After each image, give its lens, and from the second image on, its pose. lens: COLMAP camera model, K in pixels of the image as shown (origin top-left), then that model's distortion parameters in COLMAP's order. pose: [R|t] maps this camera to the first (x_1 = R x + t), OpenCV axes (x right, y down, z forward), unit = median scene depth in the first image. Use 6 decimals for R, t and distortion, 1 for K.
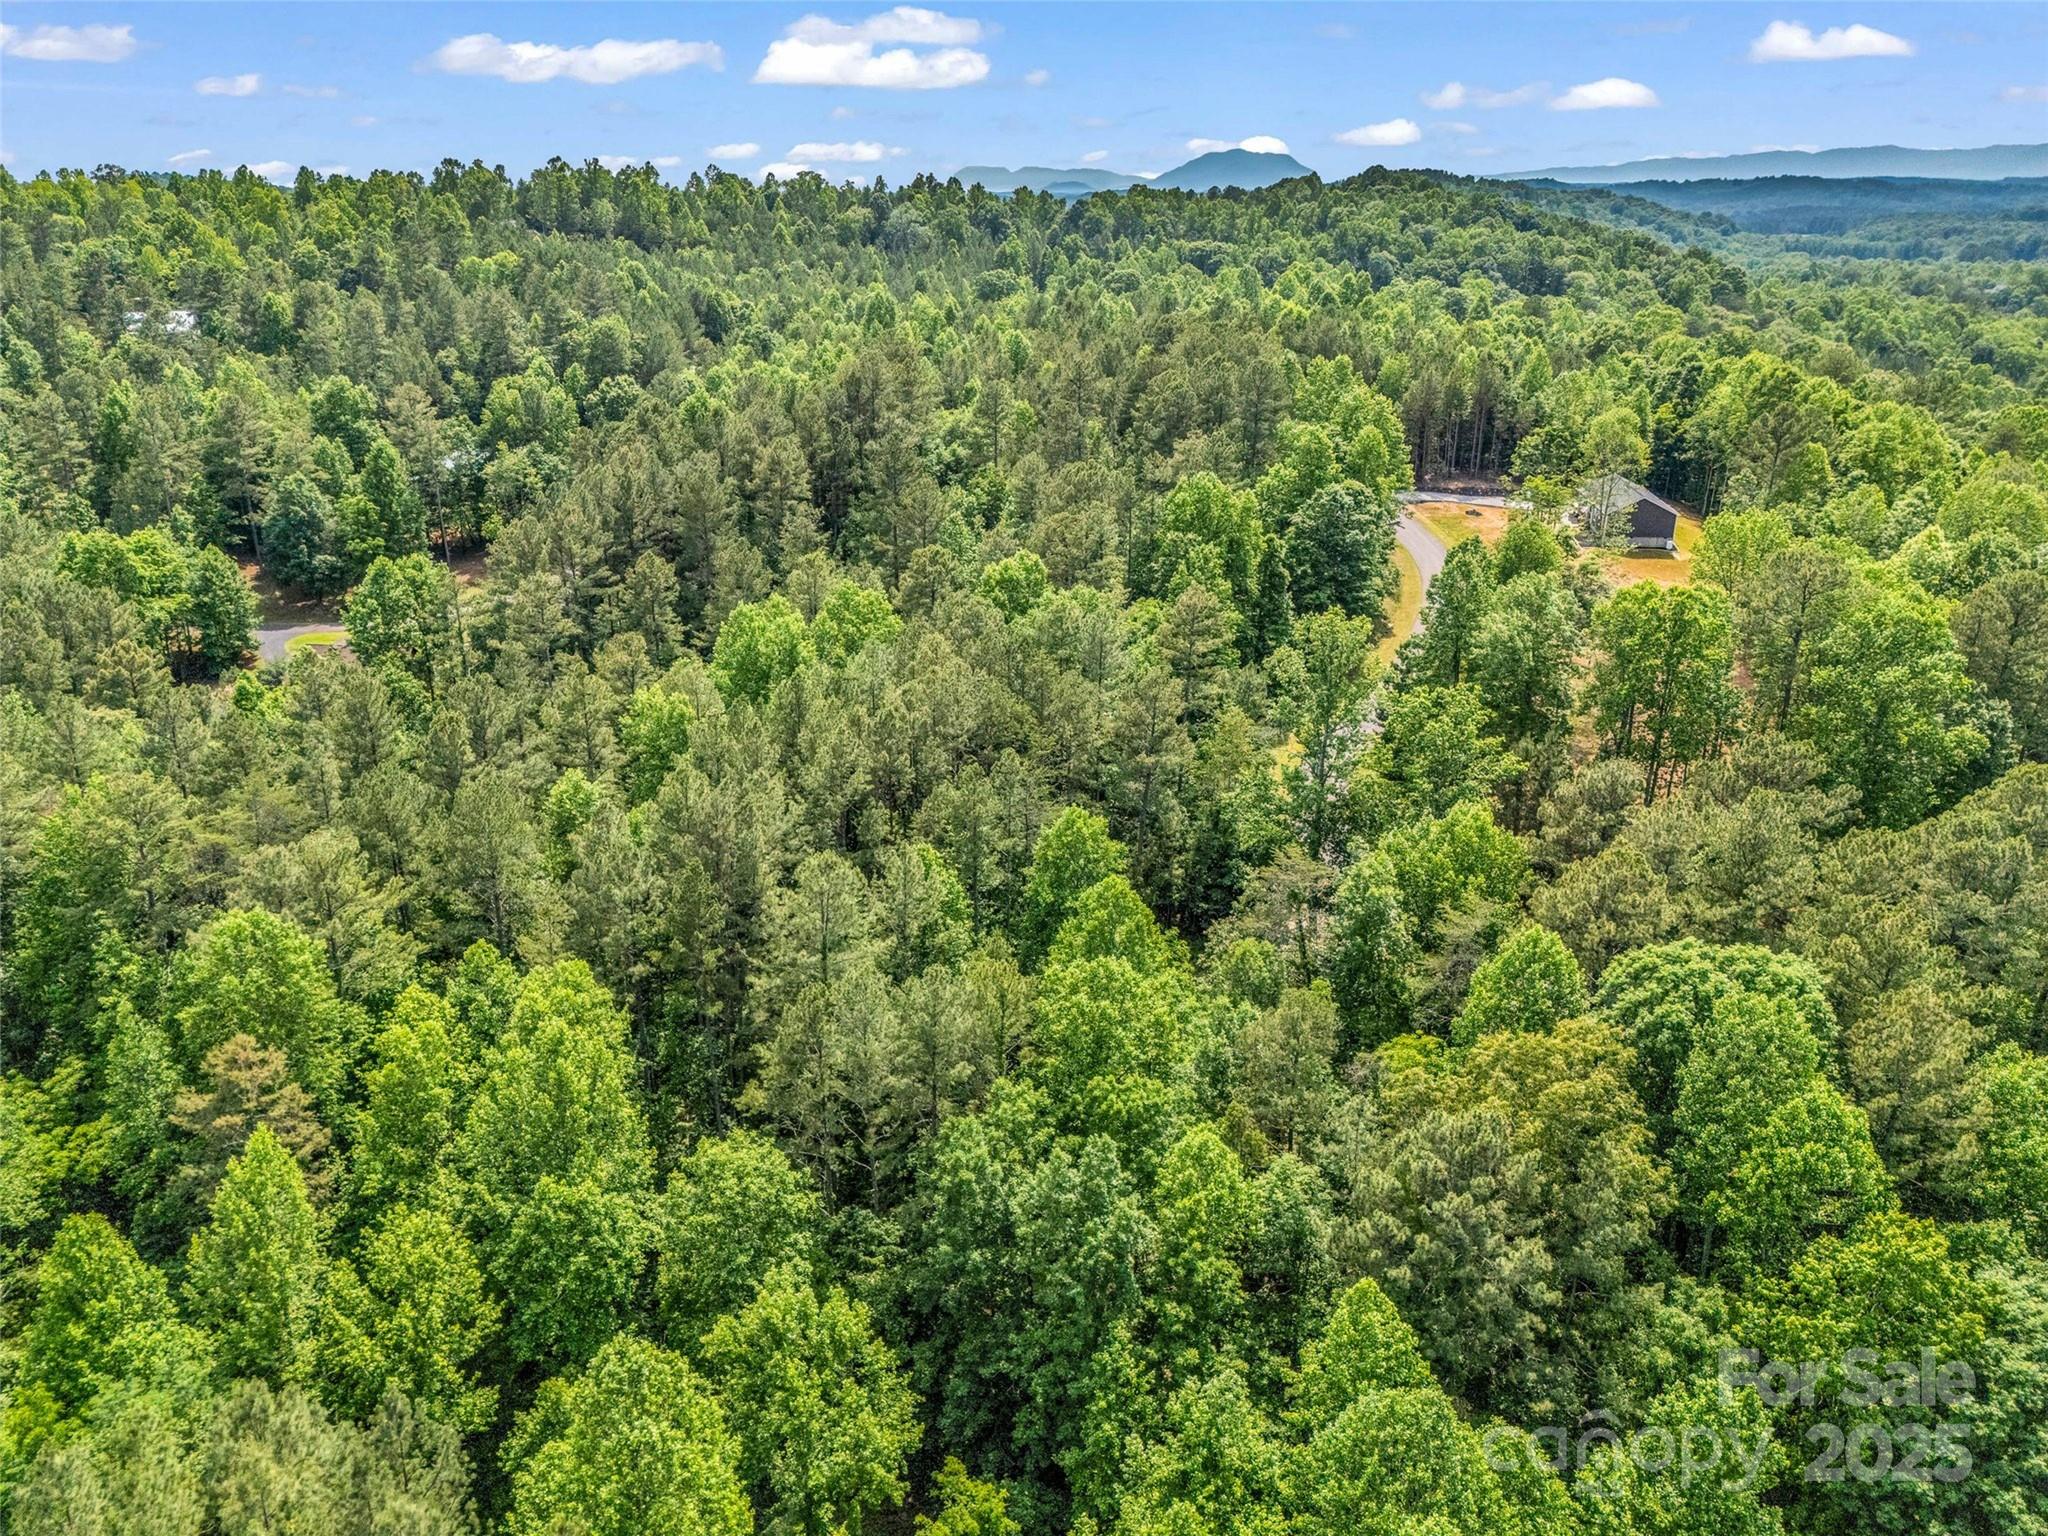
lens RADIAL K [[1432.1, 0, 1030.0], [0, 1432.1, 811.2], [0, 0, 1]] dist [0.011903, 0.002005]
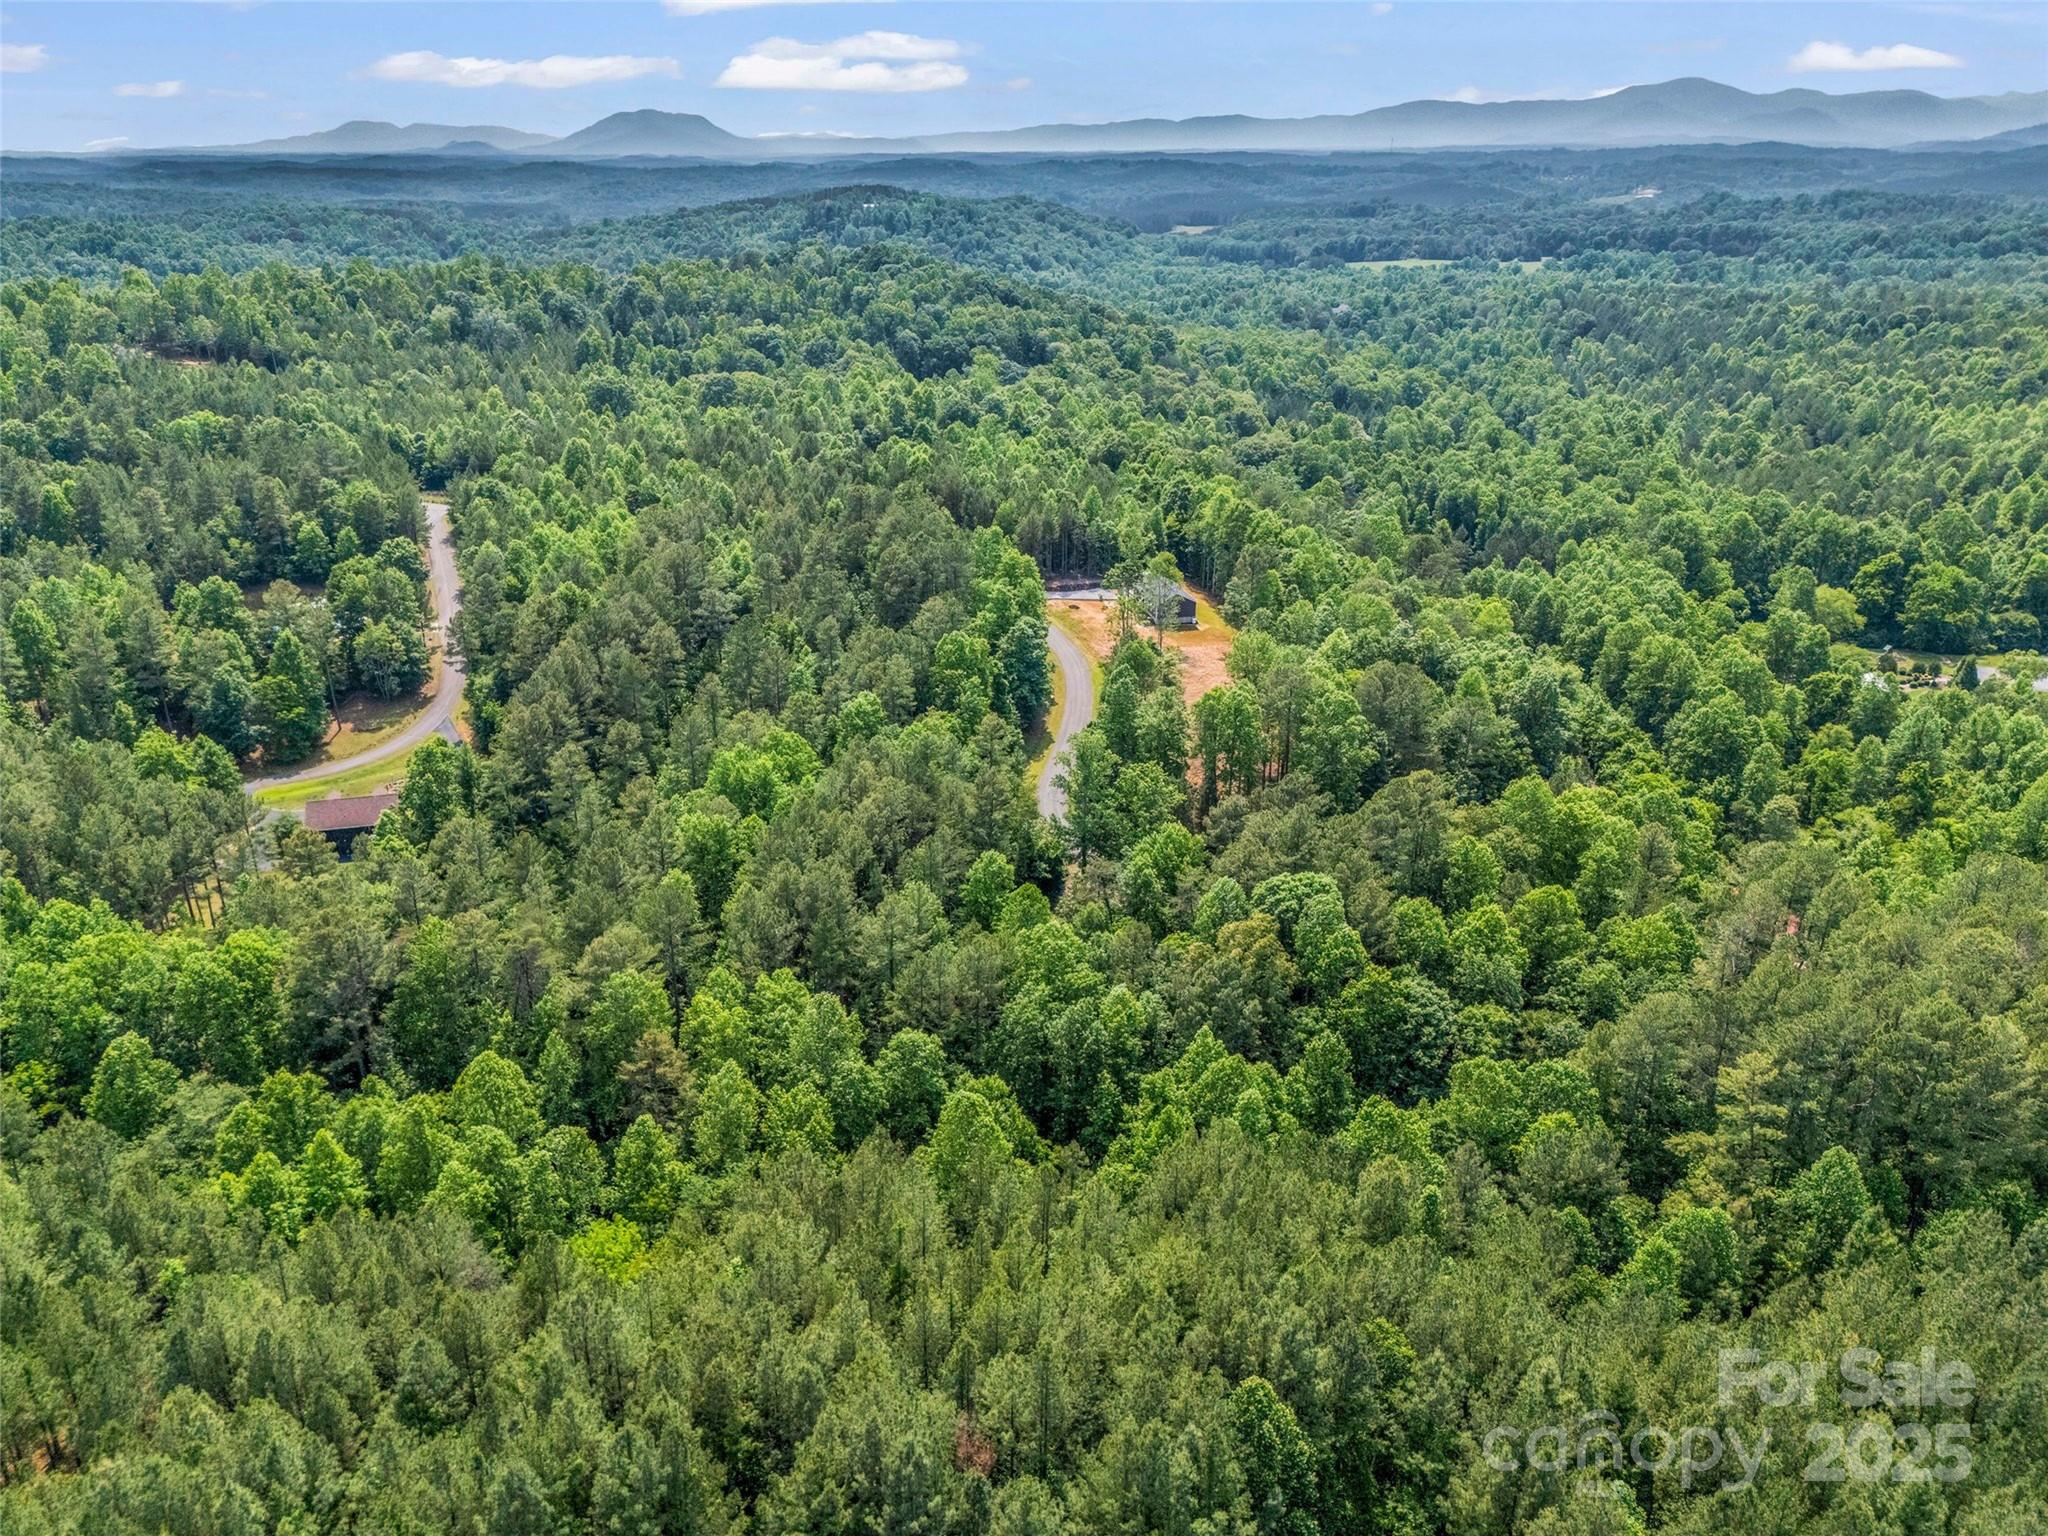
lens RADIAL K [[1505.5, 0, 1032.5], [0, 1505.5, 785.6], [0, 0, 1]] dist [0.077012, -0.070191]
pose [[0.929014, -0.132928, 0.345345, -0.658124], [0.130080, 0.991002, 0.031522, -0.161018], [-0.346428, 0.015638, 0.937946, -1.025991]]
